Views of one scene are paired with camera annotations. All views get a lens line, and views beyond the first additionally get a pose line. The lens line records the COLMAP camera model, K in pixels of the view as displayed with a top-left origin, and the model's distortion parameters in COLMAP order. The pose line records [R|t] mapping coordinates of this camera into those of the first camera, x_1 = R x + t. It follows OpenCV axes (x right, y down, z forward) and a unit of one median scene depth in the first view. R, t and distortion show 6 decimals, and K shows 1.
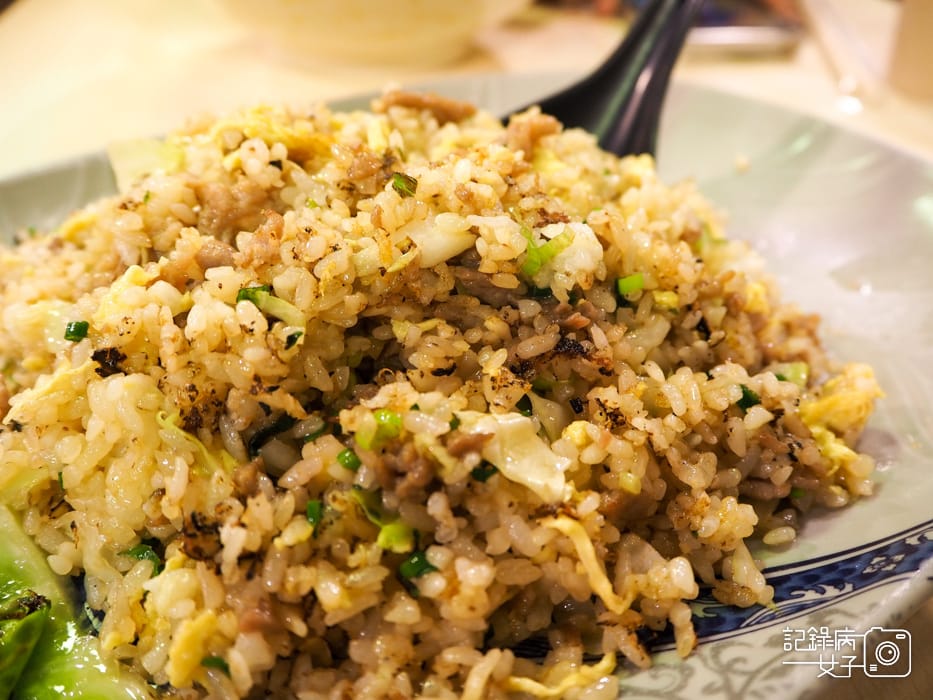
lens RADIAL K [[796.2, 0, 466.5], [0, 796.2, 350.0], [0, 0, 1]] dist [-0.010383, 0.007580]
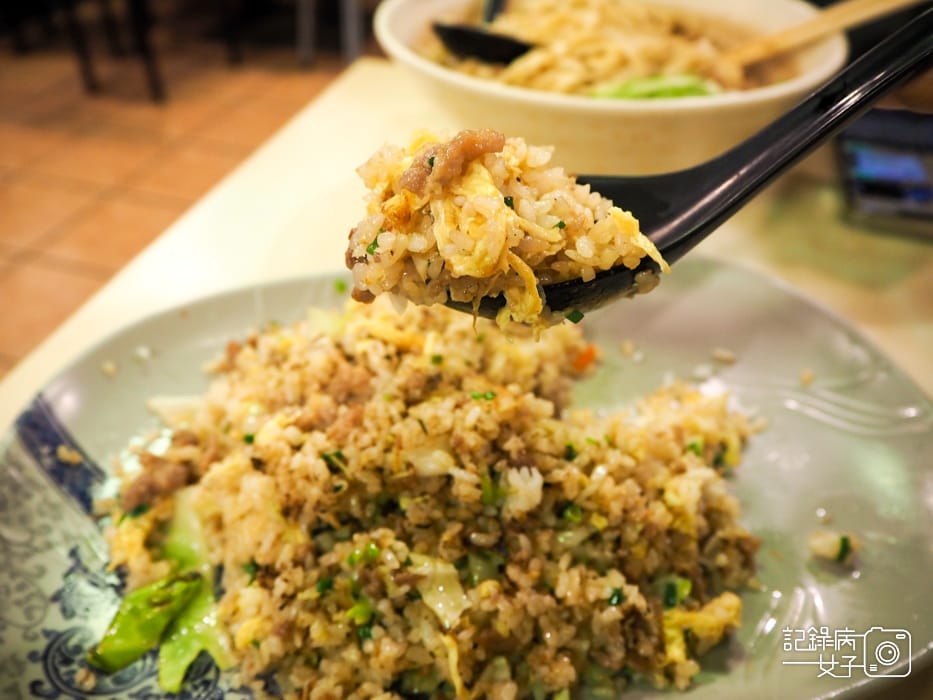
lens RADIAL K [[790.1, 0, 462.2], [0, 790.1, 372.0], [0, 0, 1]] dist [-0.007707, 0.002686]
pose [[0.911385, 0.255971, -0.322269, 0.523686], [-0.234191, 0.966466, 0.105344, -0.502891], [0.338427, -0.020537, 0.940769, -0.556352]]
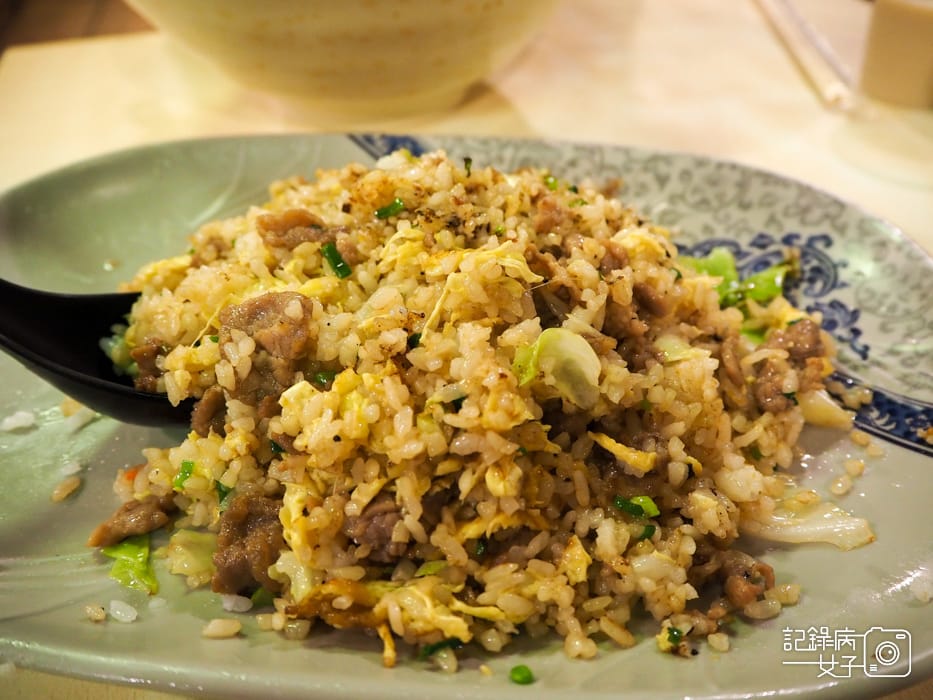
lens RADIAL K [[796.2, 0, 466.5], [0, 796.2, 350.0], [0, 0, 1]] dist [-0.010383, 0.007580]
pose [[-0.753160, -0.425500, 0.501697, -1.083674], [0.404787, 0.301409, 0.863307, -1.556316], [-0.518553, 0.853289, -0.054773, 1.497184]]
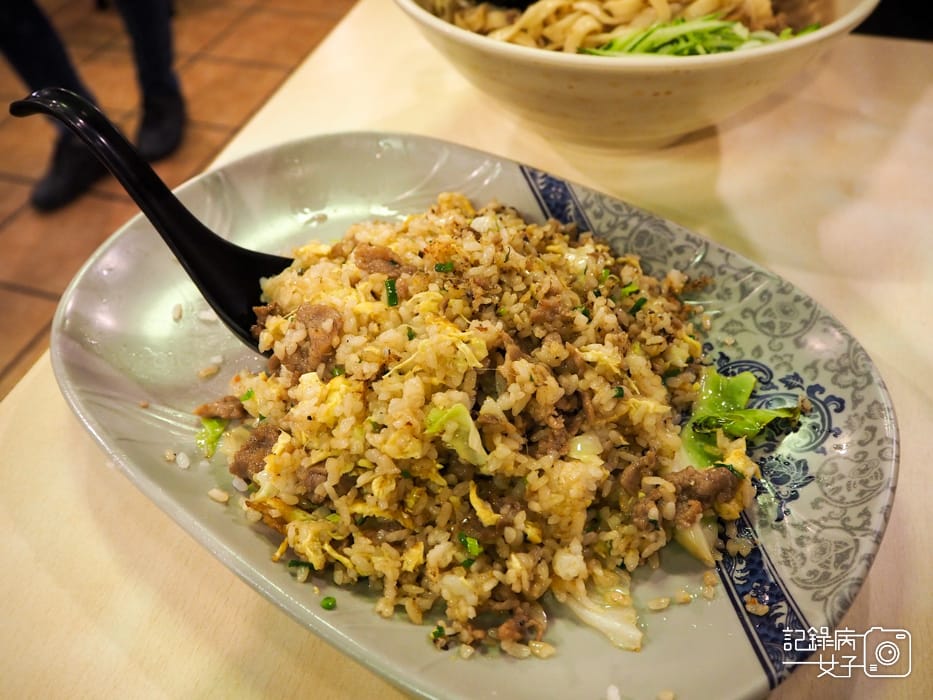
lens RADIAL K [[796.2, 0, 466.5], [0, 796.2, 350.0], [0, 0, 1]] dist [-0.010383, 0.007580]
pose [[-0.302363, -0.694551, 0.652821, -1.649584], [0.608087, 0.386859, 0.693232, -1.704740], [-0.734035, 0.606579, 0.305375, 0.656232]]
